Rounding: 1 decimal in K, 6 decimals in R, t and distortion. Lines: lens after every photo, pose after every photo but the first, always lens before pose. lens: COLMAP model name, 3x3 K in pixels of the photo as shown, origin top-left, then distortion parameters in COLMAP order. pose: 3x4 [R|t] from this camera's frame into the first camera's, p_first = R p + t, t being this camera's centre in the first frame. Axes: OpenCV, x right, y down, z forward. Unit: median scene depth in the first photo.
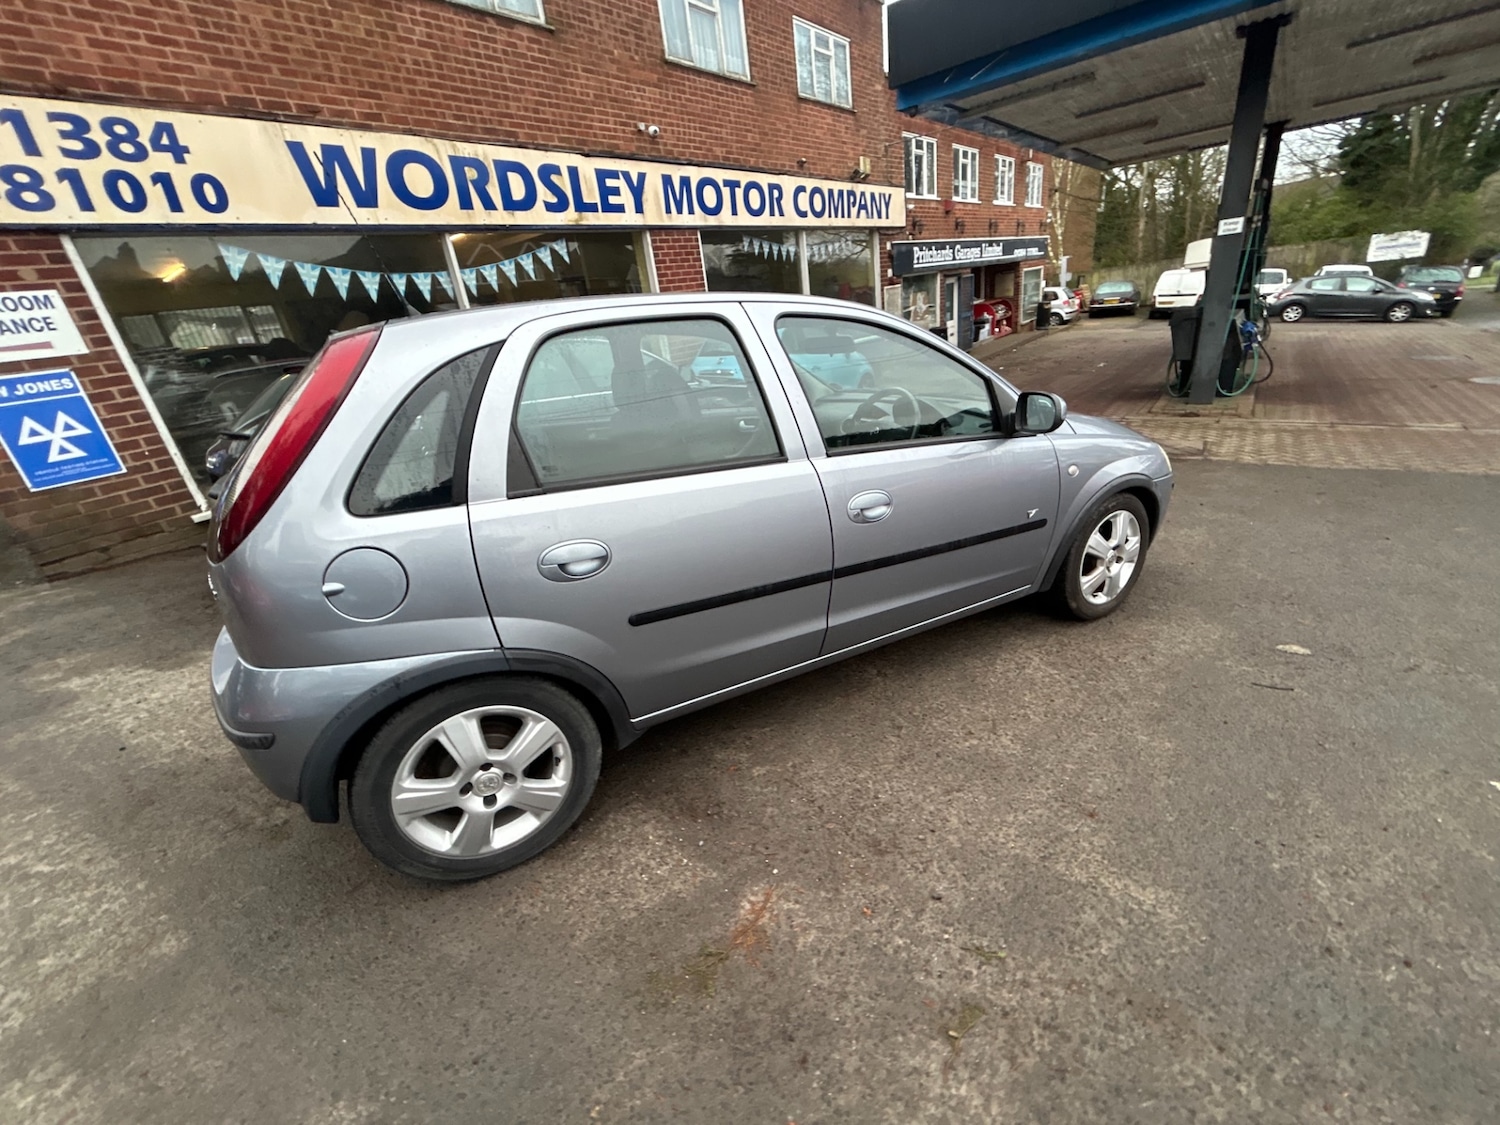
lens RADIAL K [[600.2, 0, 750.6], [0, 600.2, 557.0], [0, 0, 1]] dist [0.002341, -0.000920]
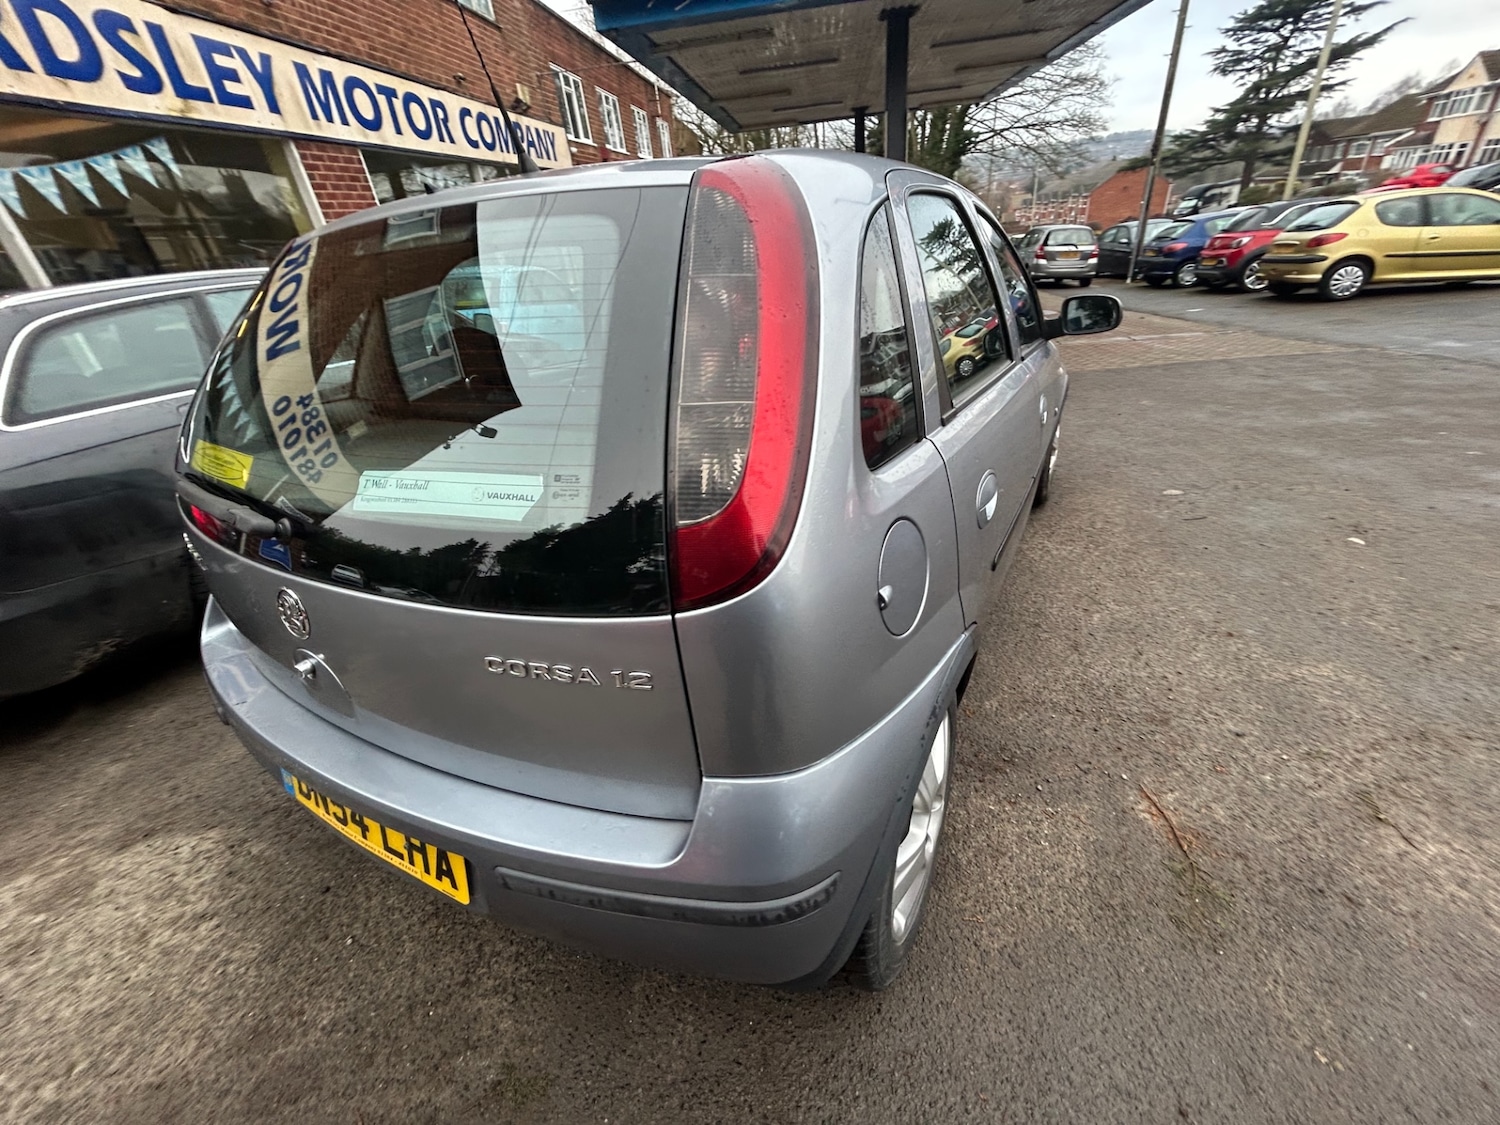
lens RADIAL K [[600.2, 0, 748.3], [0, 600.2, 559.1], [0, 0, 1]] dist [0.002341, -0.000920]
pose [[0.843486, -0.230152, 0.485347, -0.216275], [0.202696, 0.973134, 0.109196, -0.015324], [-0.497439, 0.006273, 0.867476, 0.109061]]
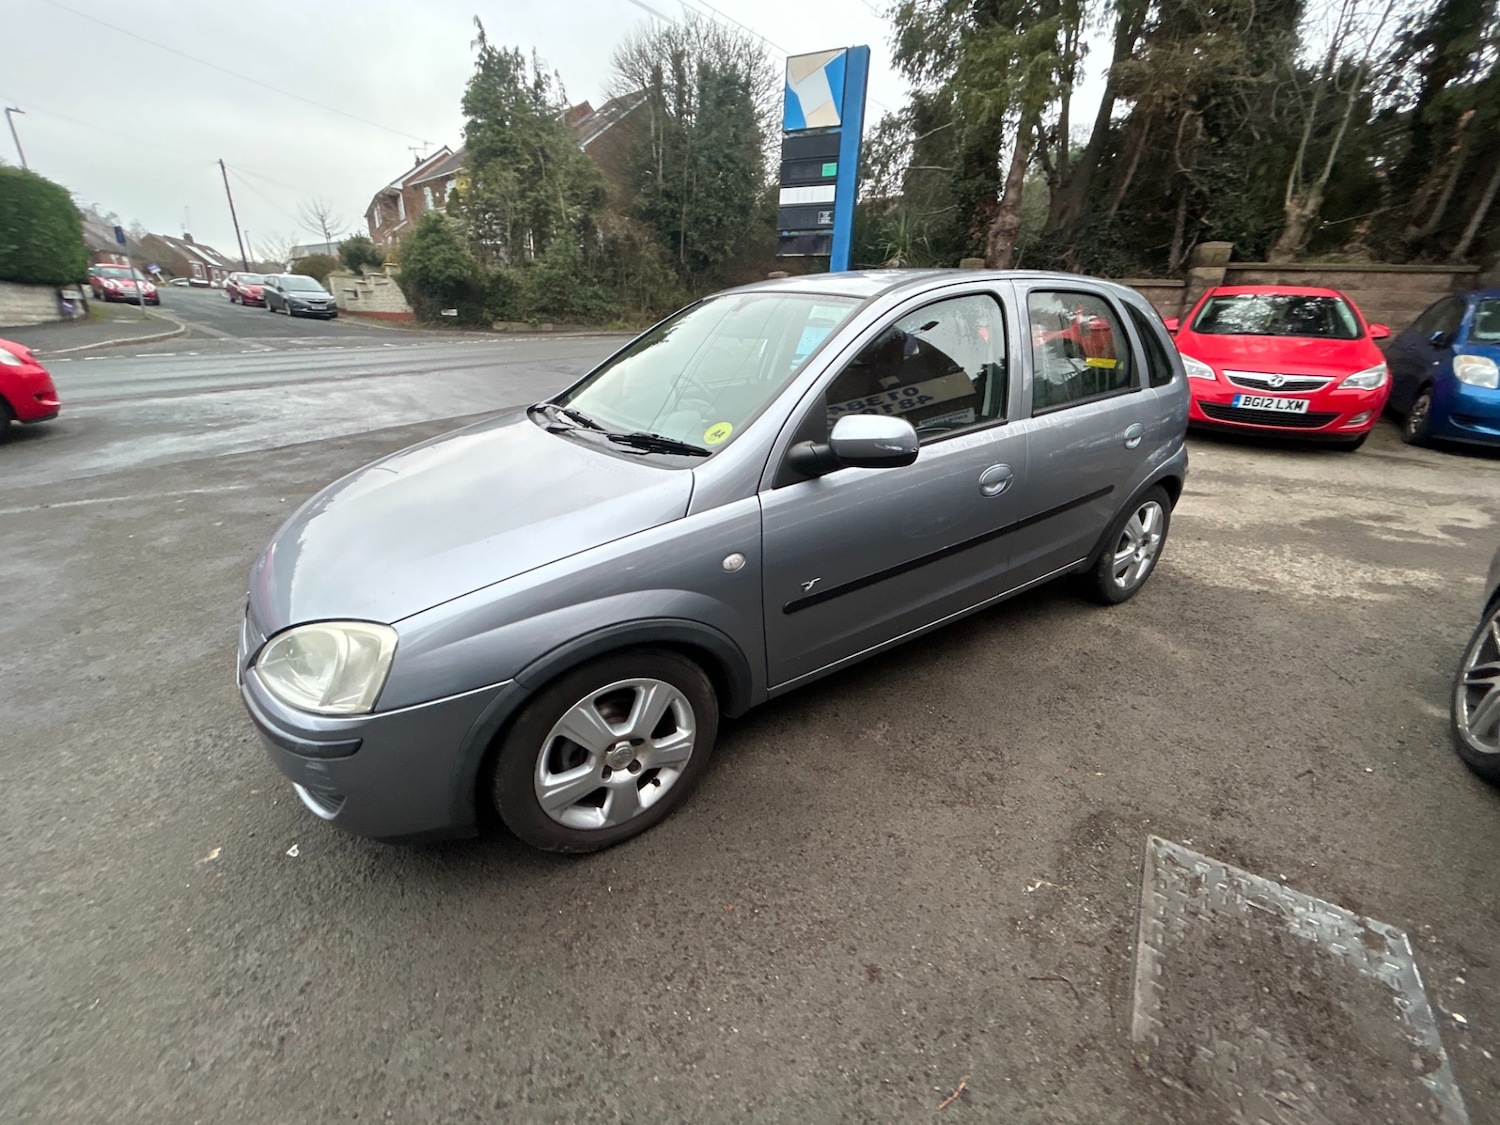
lens RADIAL K [[600.2, 0, 751.5], [0, 600.2, 549.7], [0, 0, 1]] dist [0.002341, -0.000920]
pose [[-0.994477, 0.095473, -0.043591, 0.073972], [0.039189, 0.723079, 0.689652, -0.286888], [0.097363, 0.684135, -0.722827, 0.733080]]
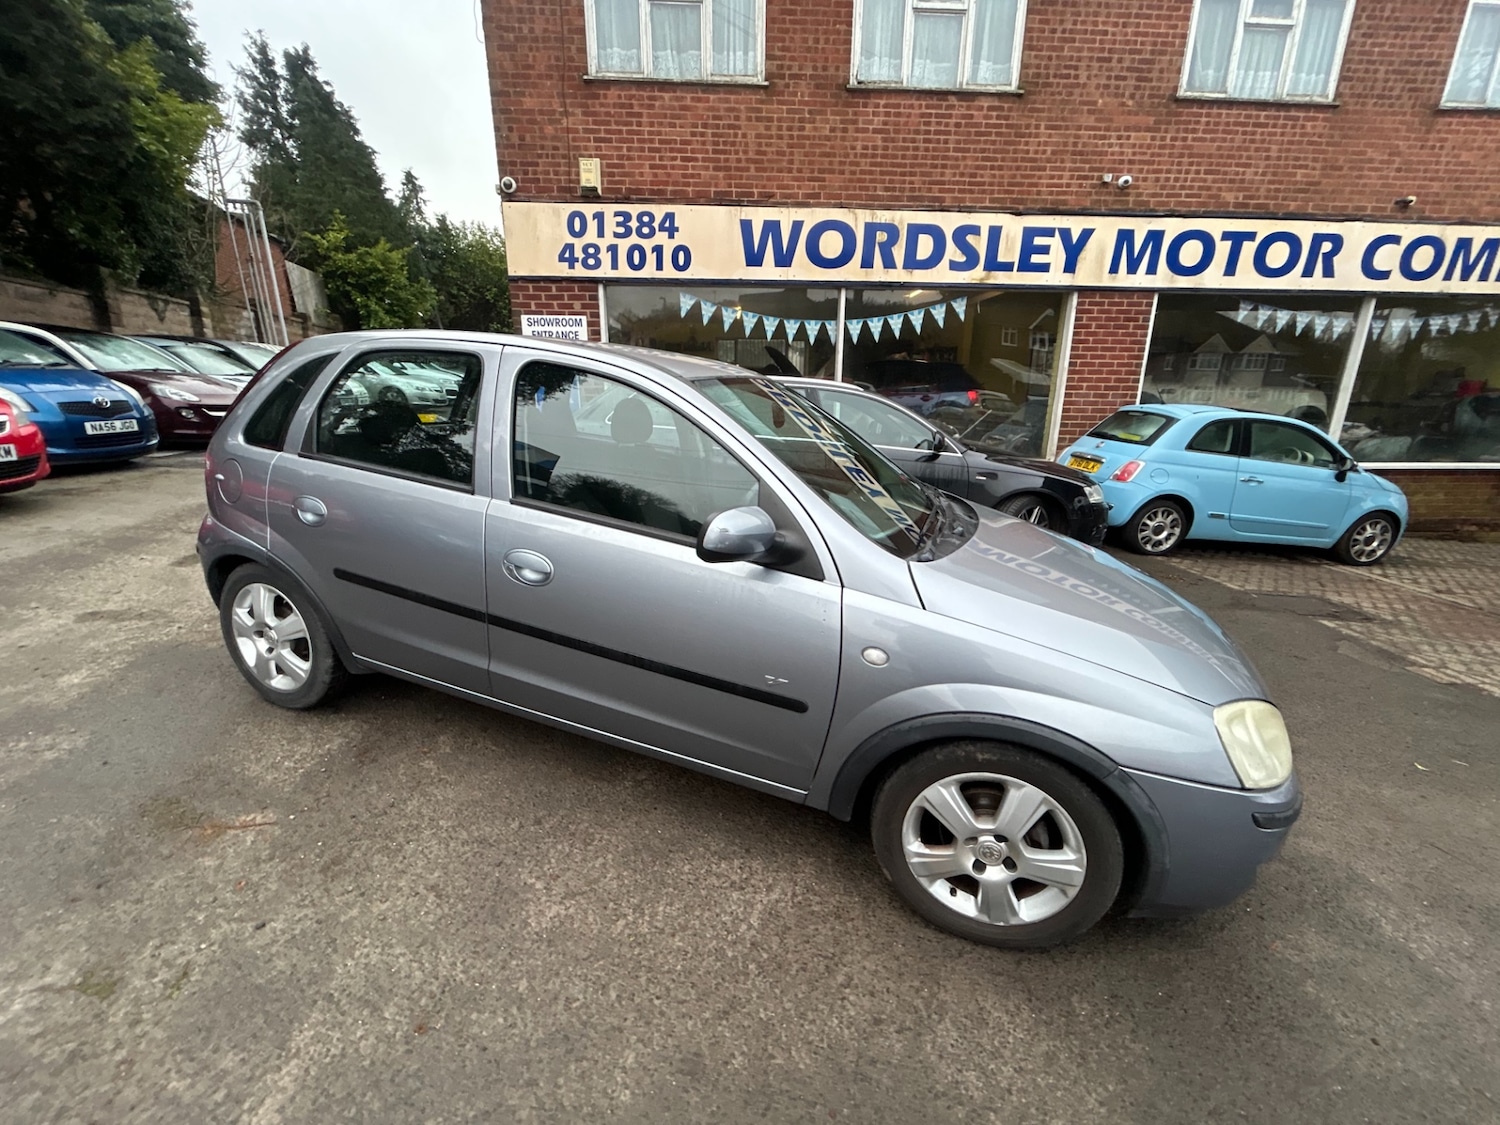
lens RADIAL K [[600.2, 0, 753.7], [0, 600.2, 557.0], [0, 0, 1]] dist [0.002341, -0.000920]
pose [[0.658030, 0.323181, -0.680110, 0.303002], [-0.376485, 0.923419, 0.074537, -0.085833], [0.652116, 0.207004, 0.729311, 0.155933]]
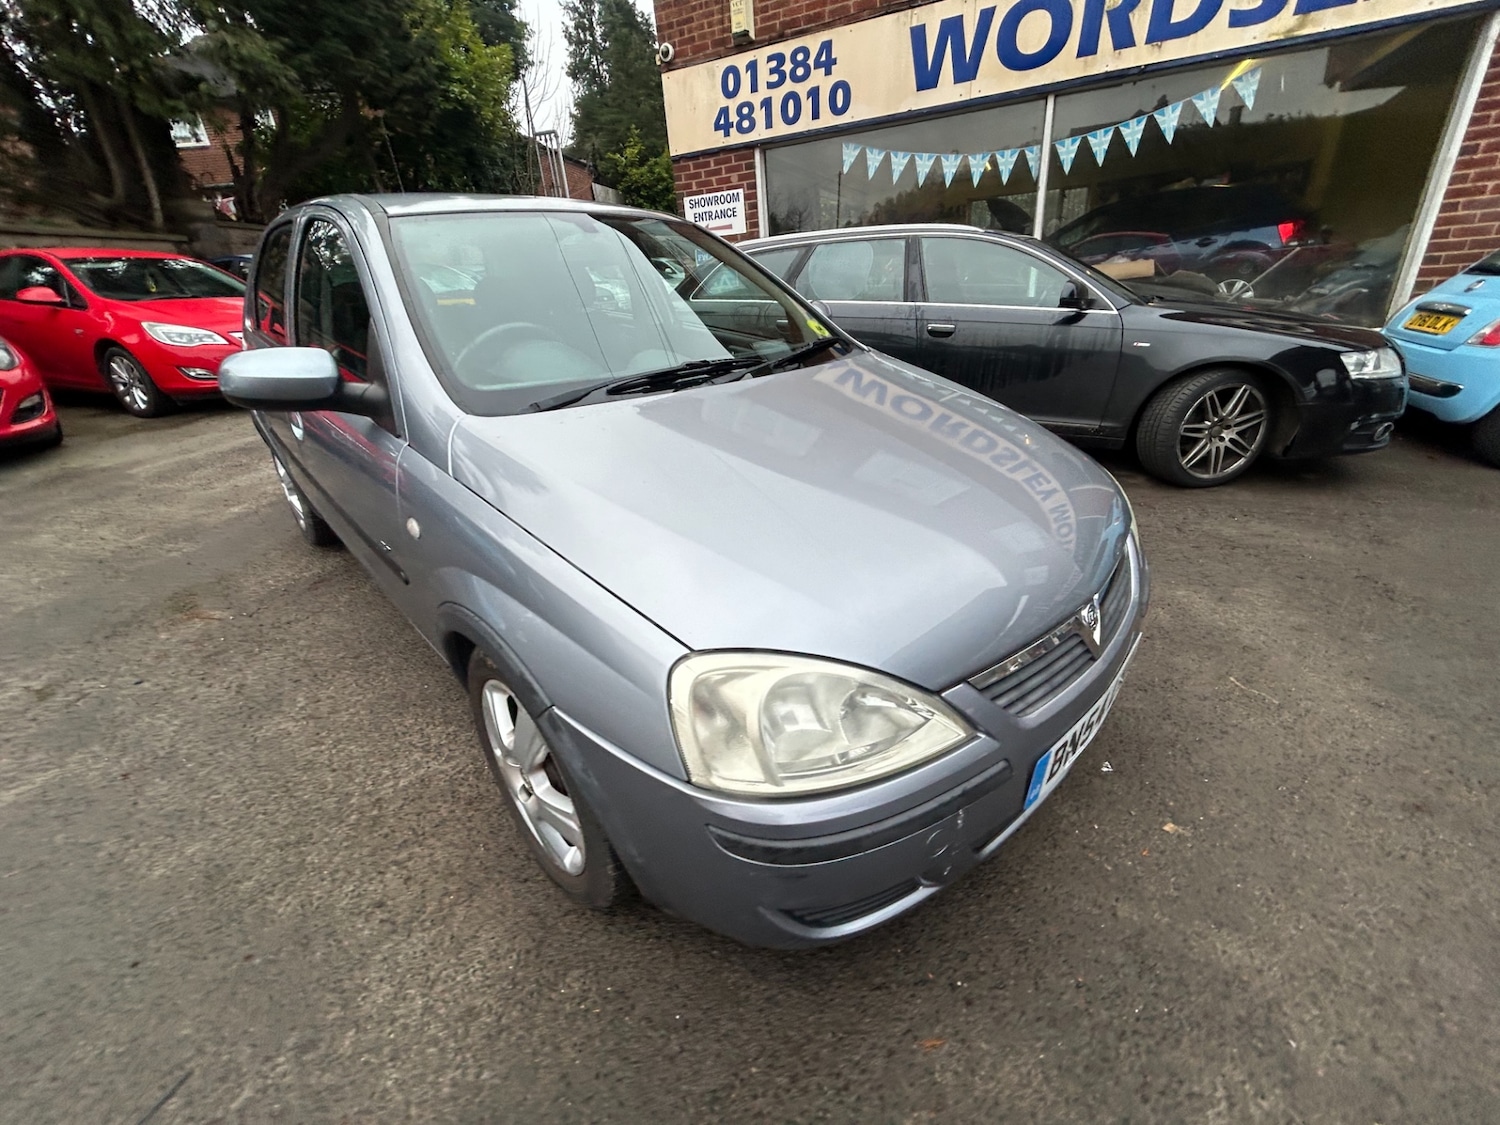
lens RADIAL K [[600.2, 0, 754.4], [0, 600.2, 556.9], [0, 0, 1]] dist [0.002341, -0.000920]
pose [[0.268191, 0.481092, -0.834640, 0.385002], [-0.339430, 0.858010, 0.385495, -0.154350], [0.901588, 0.179916, 0.393408, 0.381906]]
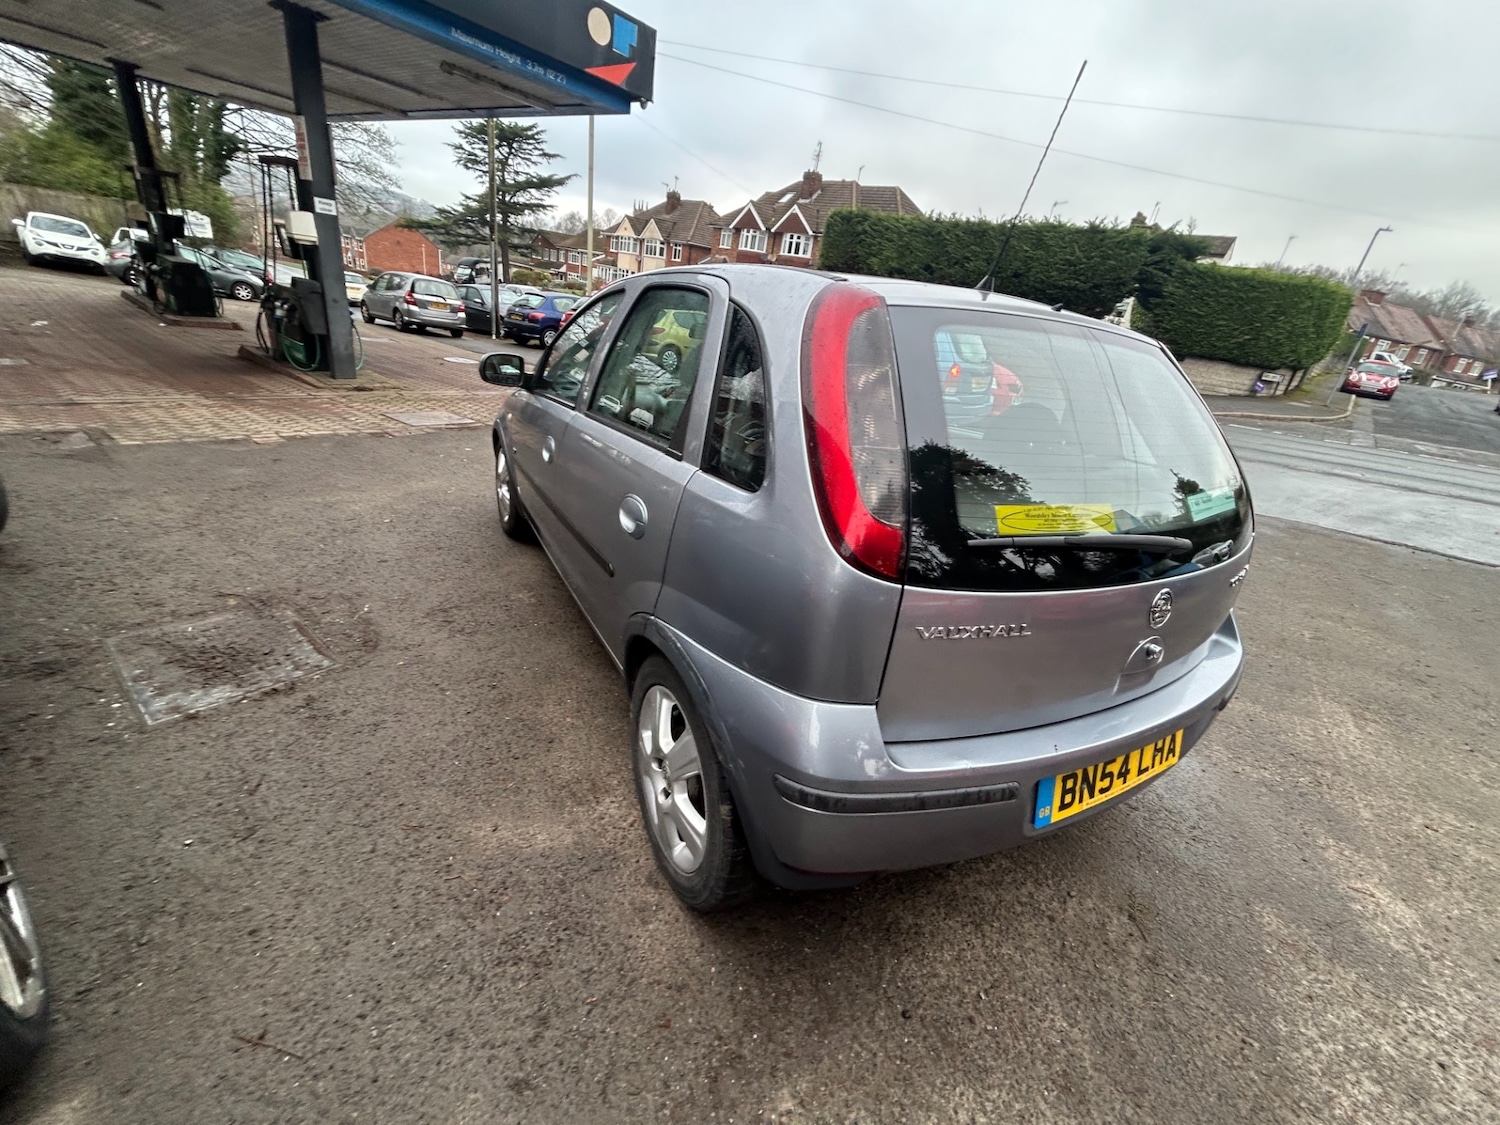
lens RADIAL K [[600.2, 0, 750.7], [0, 600.2, 561.2], [0, 0, 1]] dist [0.002341, -0.000920]
pose [[-0.010267, -0.303456, 0.952790, -0.409085], [0.252338, 0.921216, 0.296119, -0.109330], [-0.967585, 0.243465, 0.067115, 0.381280]]
